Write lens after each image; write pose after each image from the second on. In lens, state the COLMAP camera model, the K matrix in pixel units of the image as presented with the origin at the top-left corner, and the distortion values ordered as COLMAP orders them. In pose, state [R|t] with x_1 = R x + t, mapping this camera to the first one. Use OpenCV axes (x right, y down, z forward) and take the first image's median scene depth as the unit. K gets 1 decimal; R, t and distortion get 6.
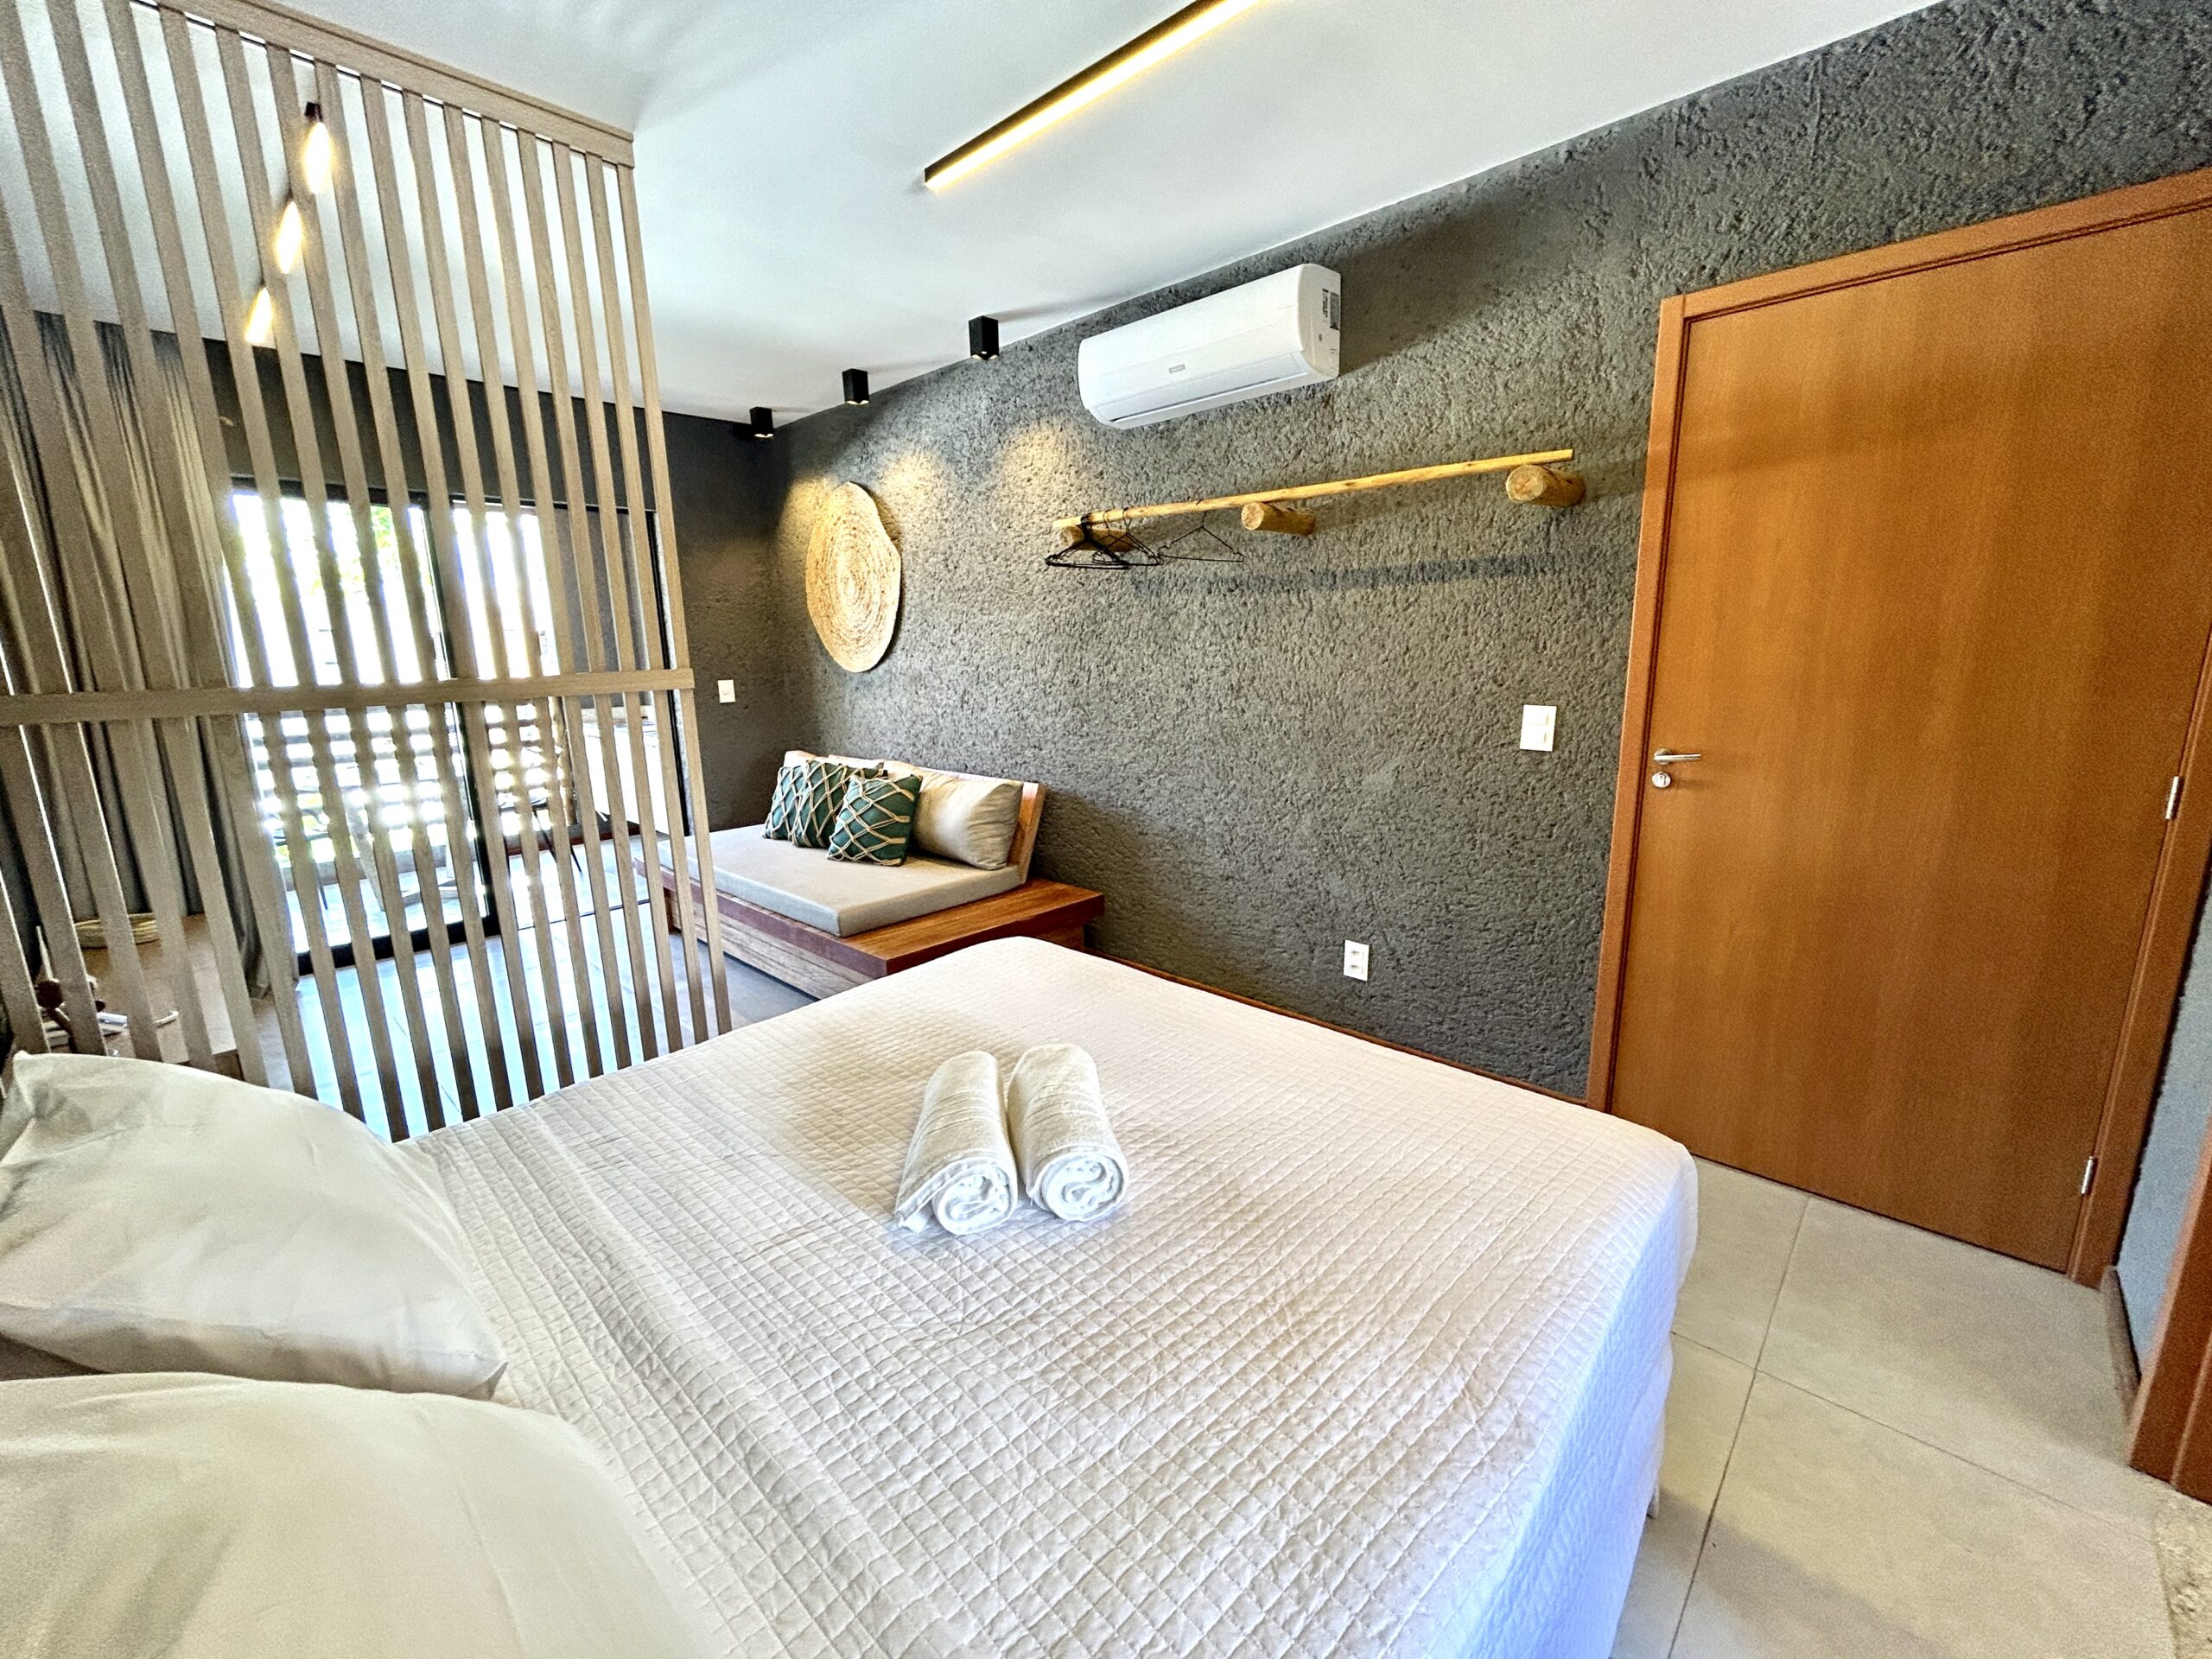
lens RADIAL K [[902.2, 0, 1104.5], [0, 902.2, 827.0], [0, 0, 1]] dist [0.000034, 0.000813]
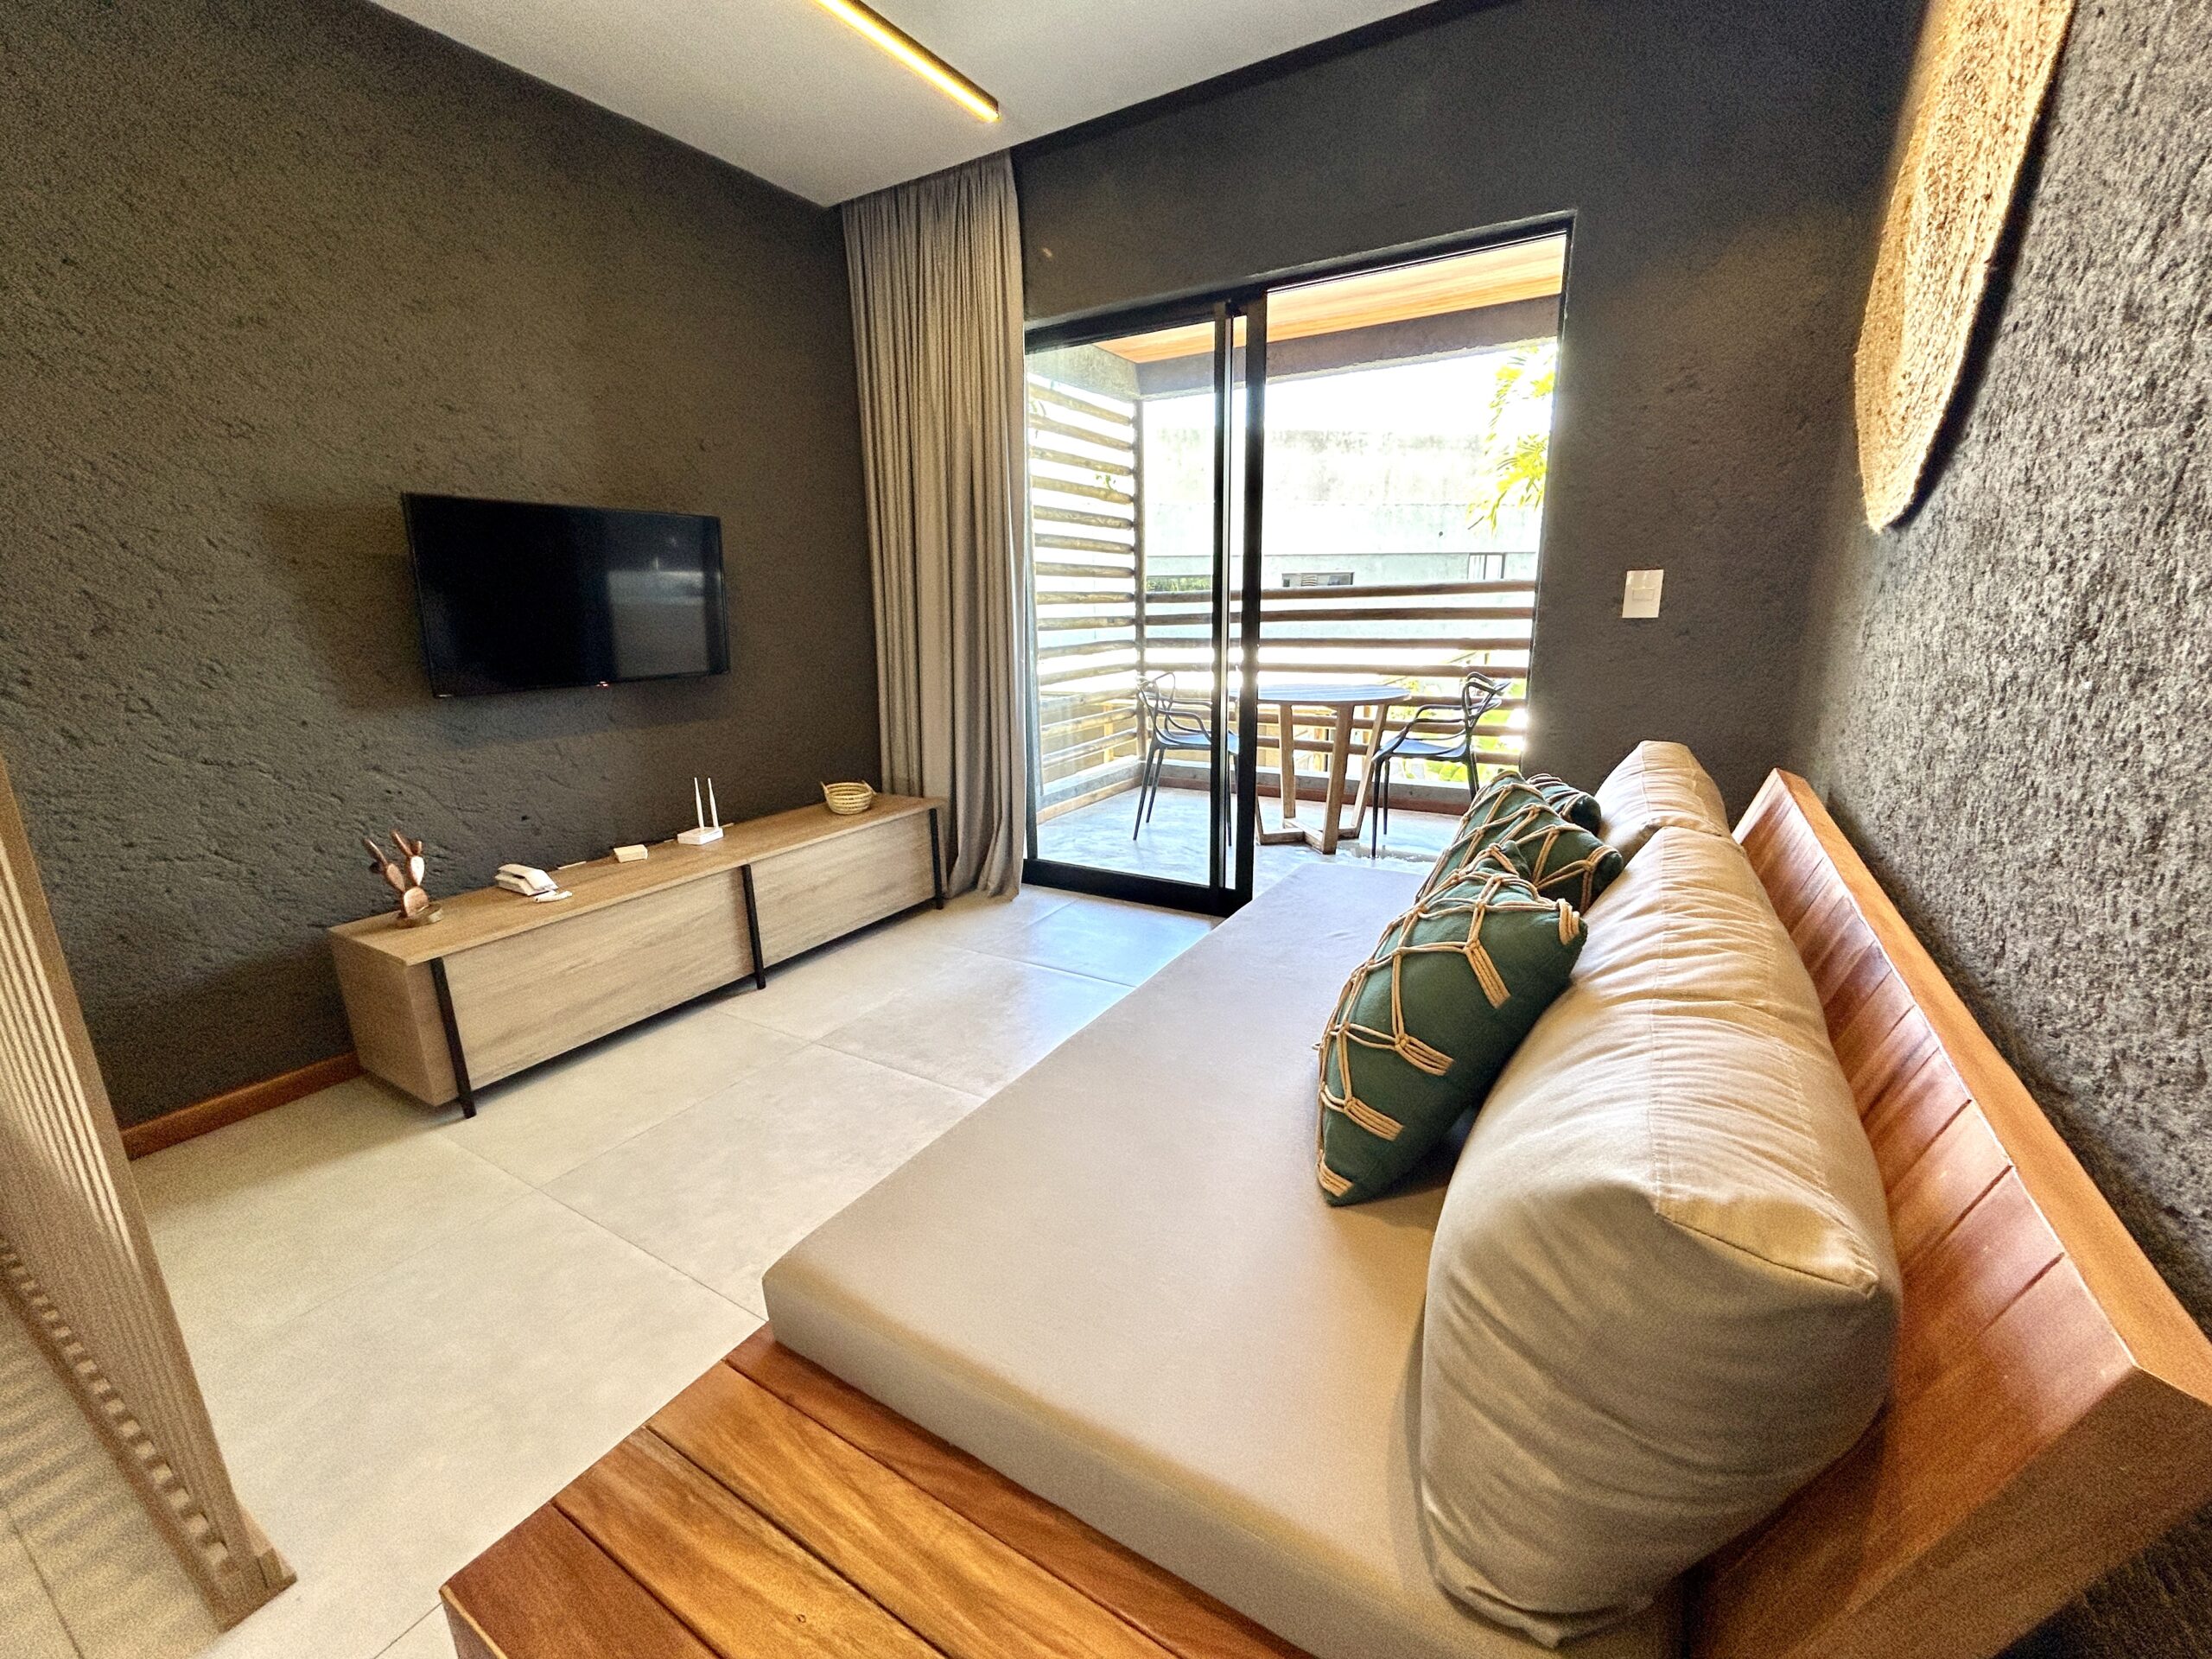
lens RADIAL K [[902.2, 0, 1113.5], [0, 902.2, 823.8], [0, 0, 1]] dist [0.000034, 0.000813]
pose [[0.229387, 0.250594, -0.940523, -0.012901], [-0.185216, 0.959871, 0.210576, -0.118616], [0.955550, 0.125897, 0.266596, 0.885085]]
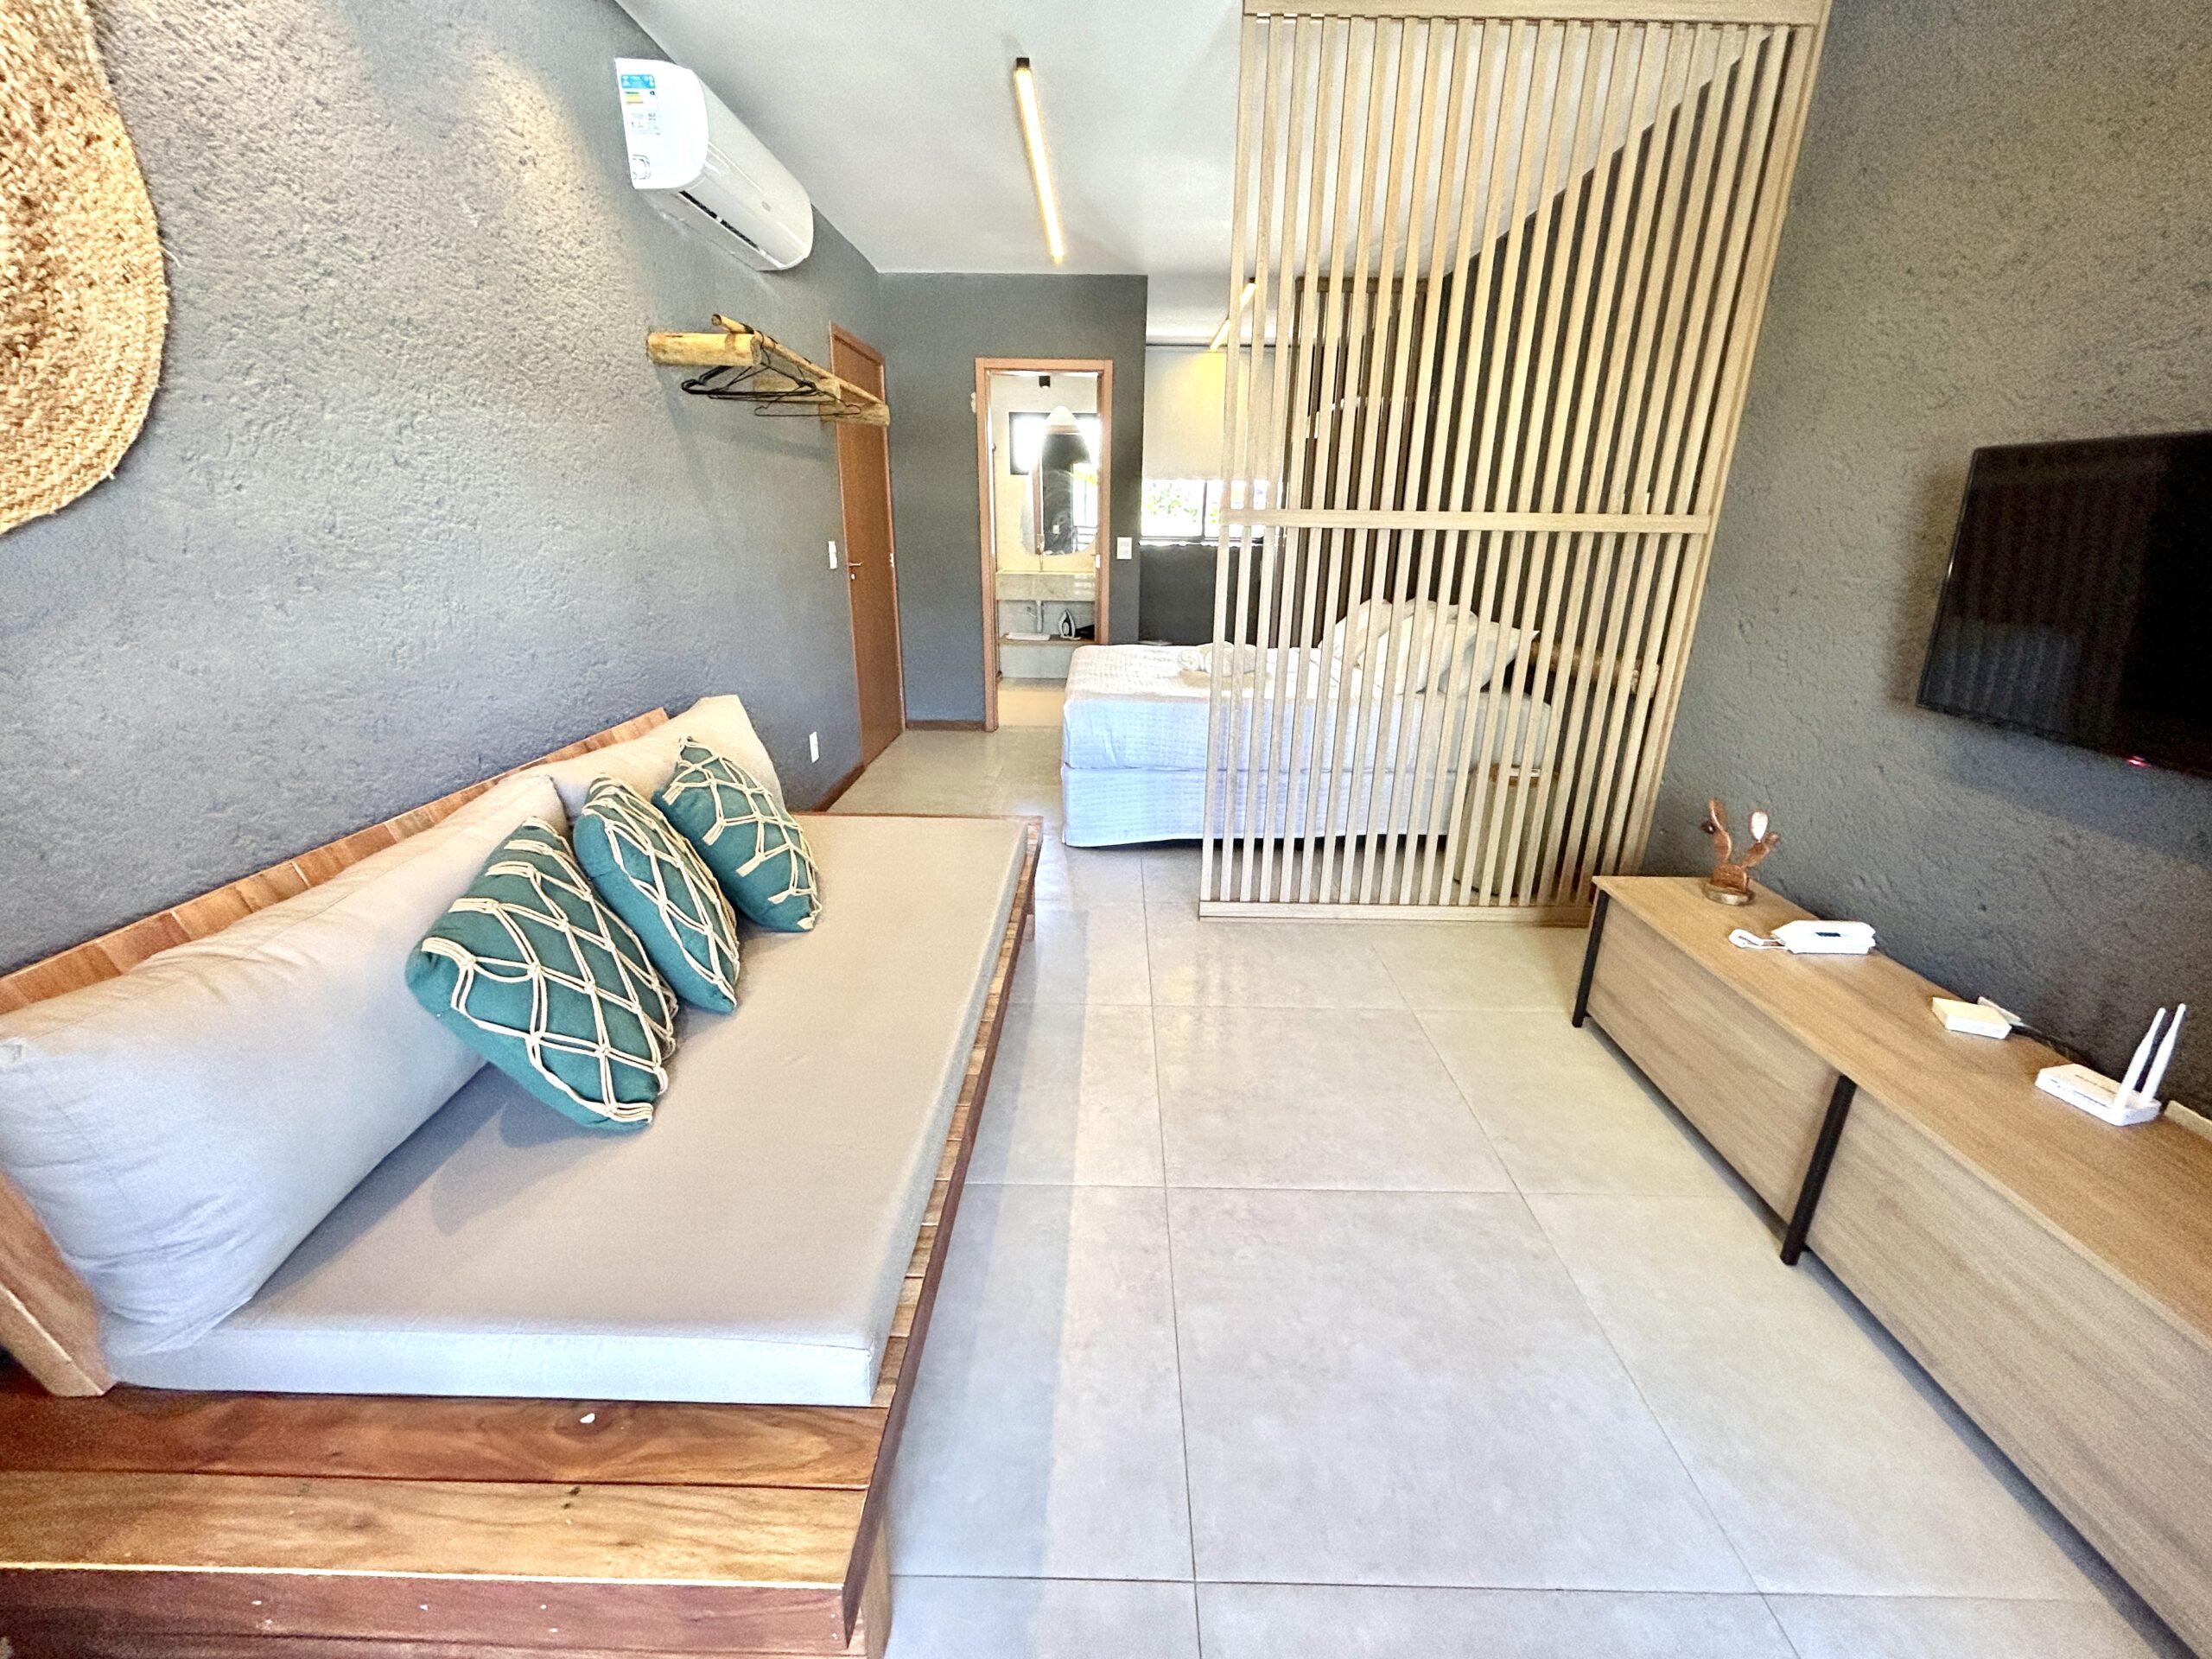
lens RADIAL K [[902.2, 0, 1105.1], [0, 902.2, 823.9], [0, 0, 1]] dist [0.000034, 0.000813]
pose [[-0.687128, -0.225282, 0.690727, -0.803047], [0.153450, 0.884264, 0.441055, -0.218038], [-0.710147, 0.409054, -0.573033, 1.240079]]
